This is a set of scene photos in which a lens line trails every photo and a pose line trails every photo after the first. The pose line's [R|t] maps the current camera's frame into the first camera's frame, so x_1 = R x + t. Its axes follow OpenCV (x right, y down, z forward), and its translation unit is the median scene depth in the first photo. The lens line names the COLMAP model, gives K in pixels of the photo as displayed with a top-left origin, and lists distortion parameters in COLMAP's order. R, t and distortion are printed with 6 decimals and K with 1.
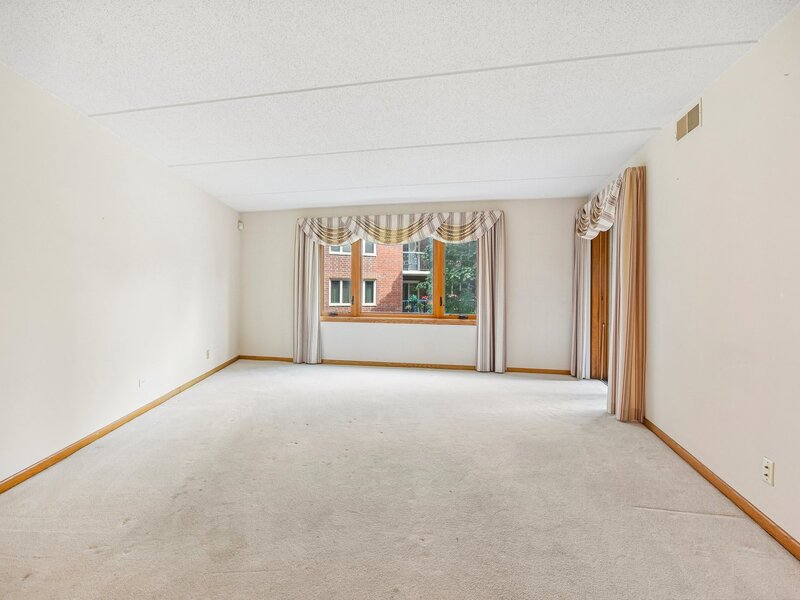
lens RADIAL K [[396.8, 0, 397.6], [0, 396.8, 296.6], [0, 0, 1]] dist [0.000838, -0.010348]
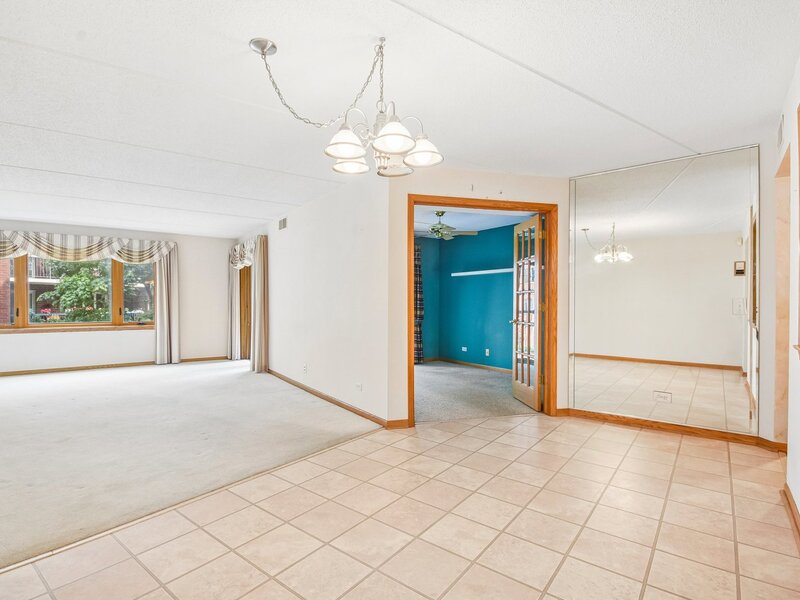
lens RADIAL K [[403.2, 0, 398.2], [0, 403.2, 301.9], [0, 0, 1]] dist [-0.014766, -0.000524]
pose [[0.675689, -0.004944, 0.737170, -0.221273], [0.016582, 0.999826, -0.008494, 0.007824], [-0.737000, 0.017963, 0.675654, -0.450740]]
